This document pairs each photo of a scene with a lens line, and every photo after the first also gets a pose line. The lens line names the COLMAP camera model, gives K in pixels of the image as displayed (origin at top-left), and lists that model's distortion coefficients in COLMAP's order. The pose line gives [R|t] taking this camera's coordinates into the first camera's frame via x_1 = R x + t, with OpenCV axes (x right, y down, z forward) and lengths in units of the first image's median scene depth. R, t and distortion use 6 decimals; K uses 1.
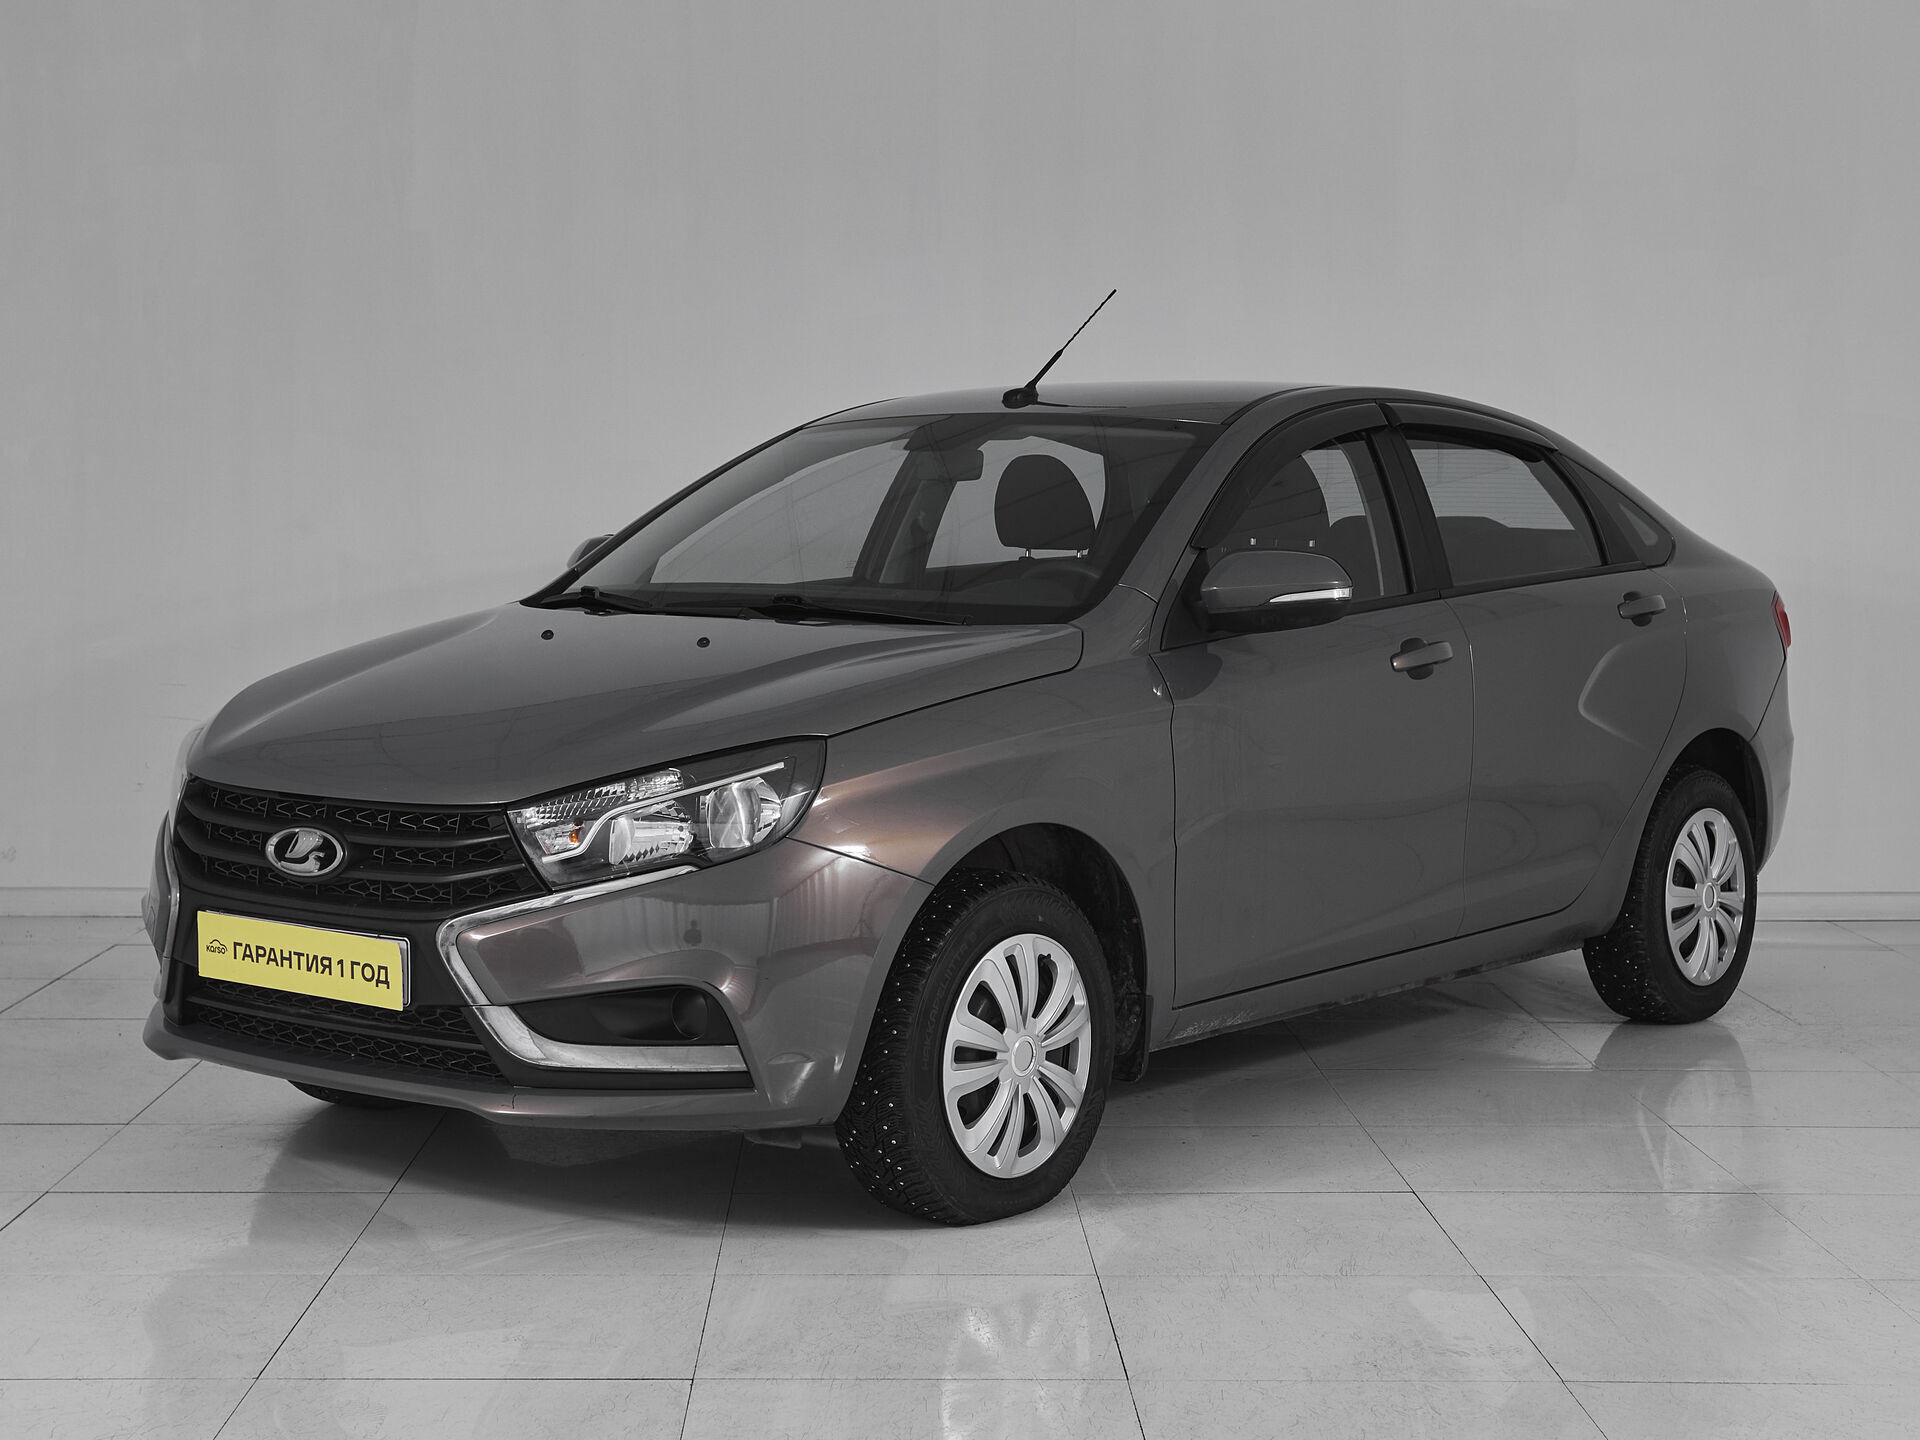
lens RADIAL K [[3022.1, 0, 960.0], [0, 3022.1, 720.0], [0, 0, 1]] dist [0.015827, 0.011196]
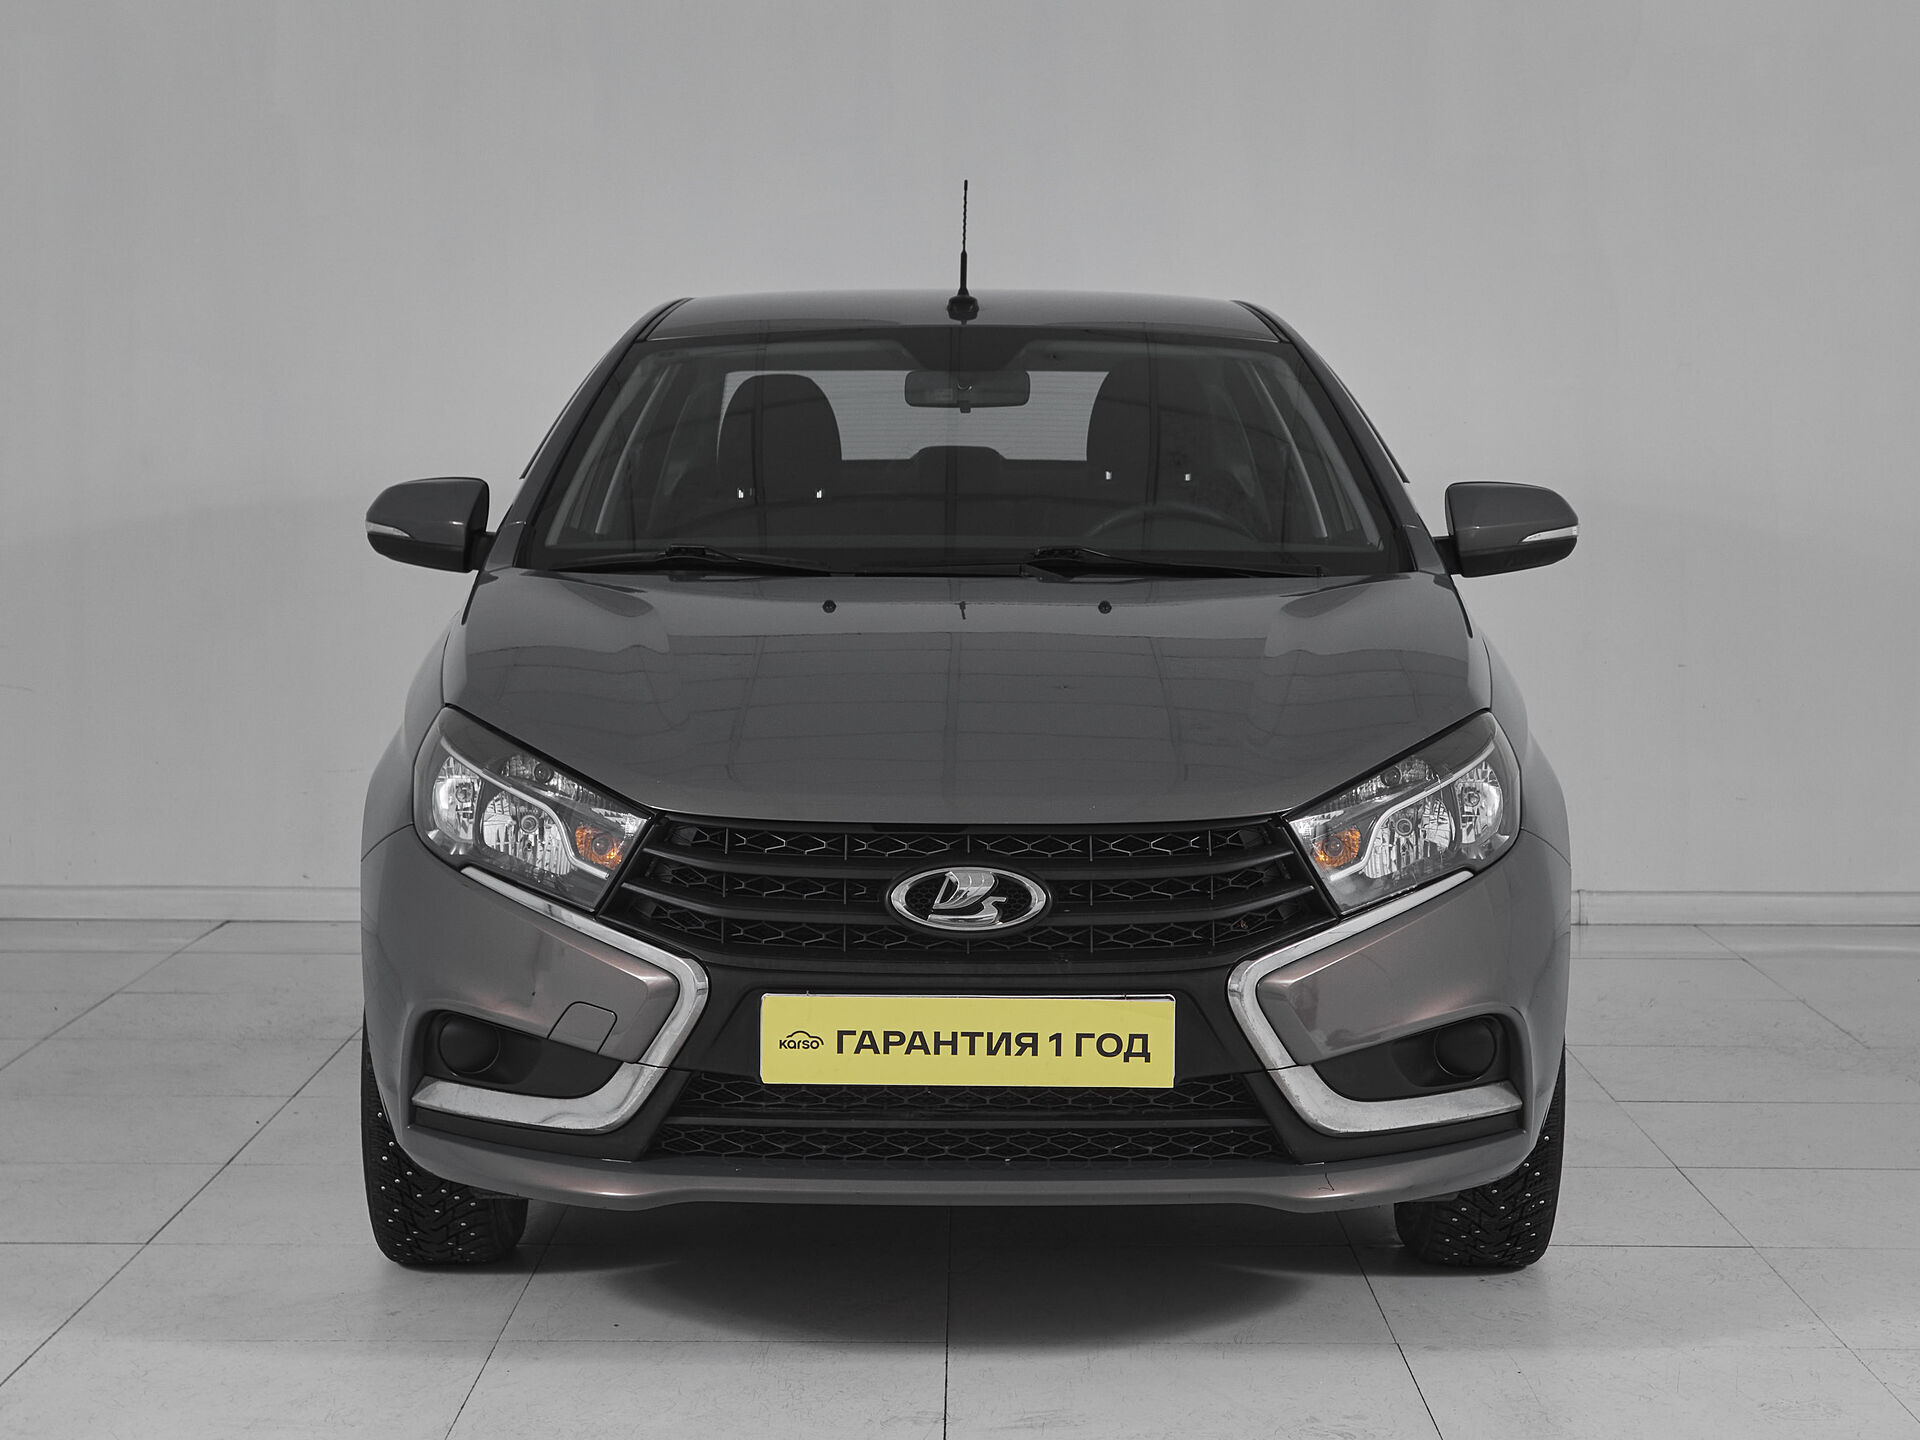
lens RADIAL K [[3022.1, 0, 960.0], [0, 3022.1, 720.0], [0, 0, 1]] dist [0.015827, 0.011196]
pose [[0.797122, -0.045498, 0.602101, -0.677417], [0.049639, 0.998720, 0.009752, -0.008508], [-0.601774, 0.022114, 0.798360, 0.401577]]
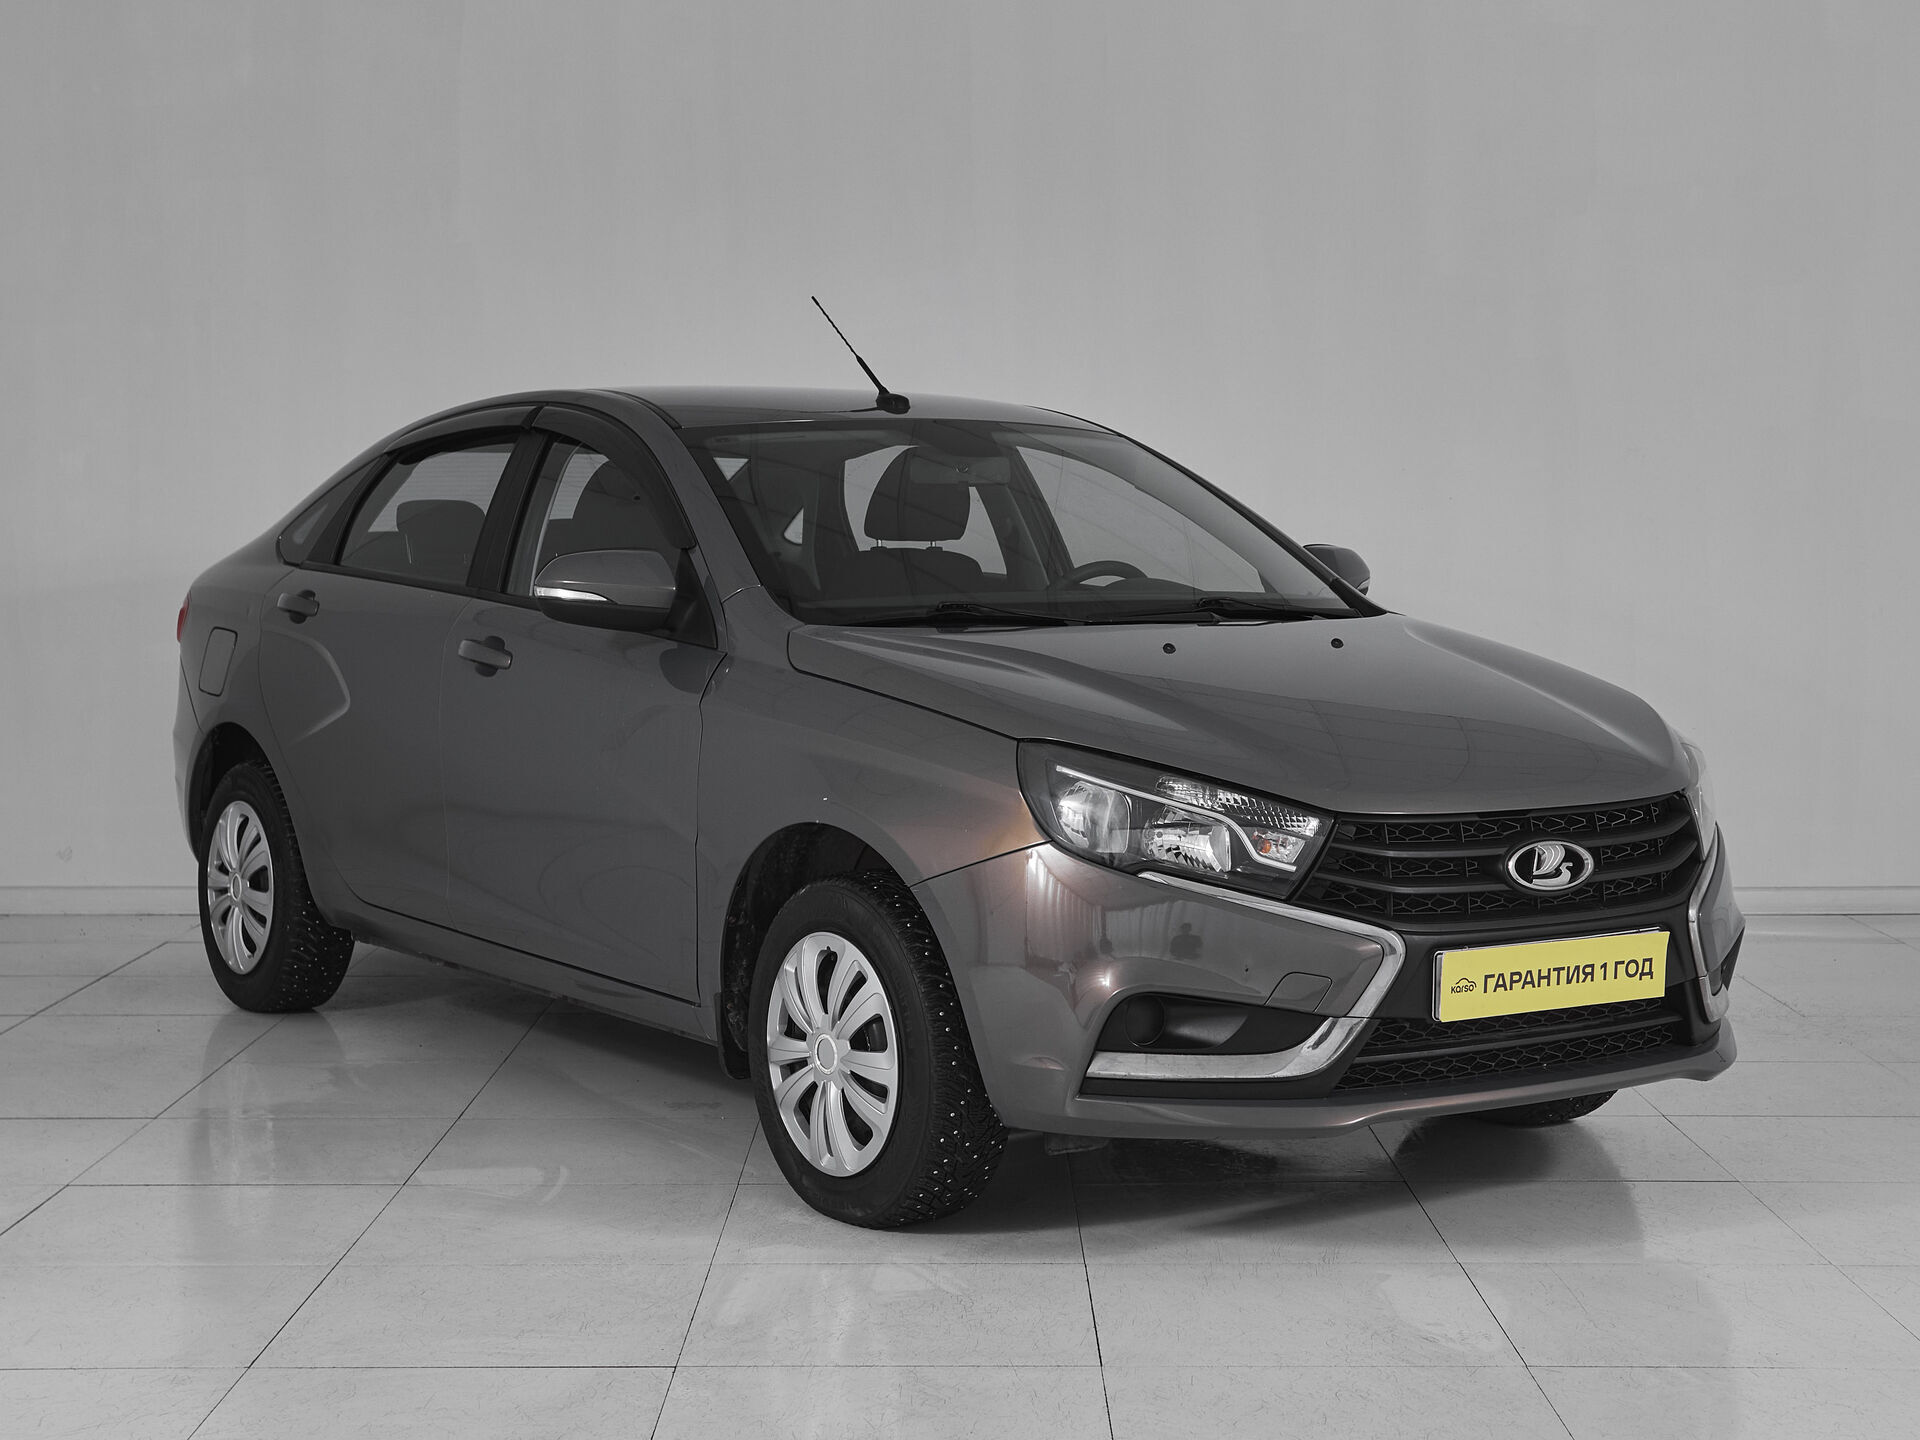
lens RADIAL K [[3022.1, 0, 960.0], [0, 3022.1, 720.0], [0, 0, 1]] dist [0.015827, 0.011196]
pose [[0.296627, -0.070690, 0.952373, -1.221387], [0.068971, 0.996238, 0.052464, -0.069455], [-0.952499, 0.050124, 0.300387, 0.893475]]
